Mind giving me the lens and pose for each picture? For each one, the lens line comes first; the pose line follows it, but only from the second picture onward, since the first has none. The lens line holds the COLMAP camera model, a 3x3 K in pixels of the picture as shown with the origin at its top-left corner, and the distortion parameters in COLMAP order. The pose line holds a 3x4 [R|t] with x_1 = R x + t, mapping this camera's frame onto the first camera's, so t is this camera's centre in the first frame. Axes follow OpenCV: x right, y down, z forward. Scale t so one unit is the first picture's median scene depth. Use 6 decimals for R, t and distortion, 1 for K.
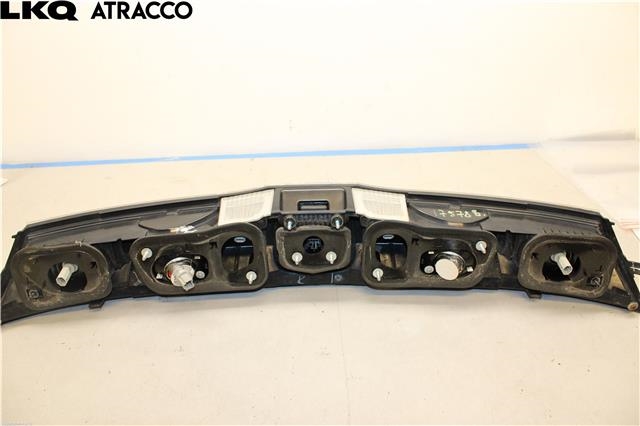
lens RADIAL K [[534.7, 0, 320.0], [0, 534.7, 213.0], [0, 0, 1]] dist [-0.161356, 0.130883]
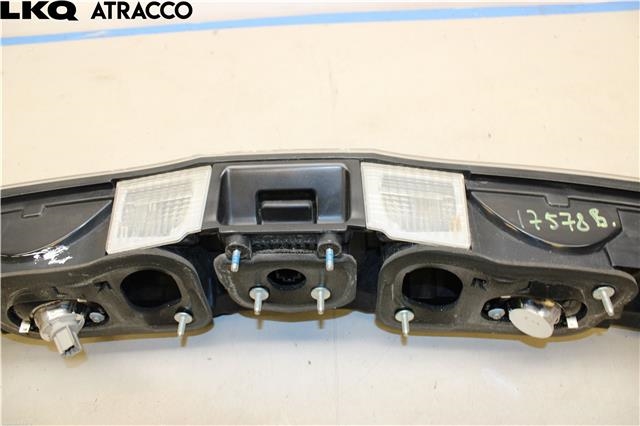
lens RADIAL K [[534.7, 0, 320.0], [0, 534.7, 213.0], [0, 0, 1]] dist [-0.161356, 0.130883]
pose [[0.999260, 0.000817, -0.038454, 0.041367], [0.013471, 0.929011, 0.369806, -0.198474], [0.036026, -0.370051, 0.928313, 0.524885]]
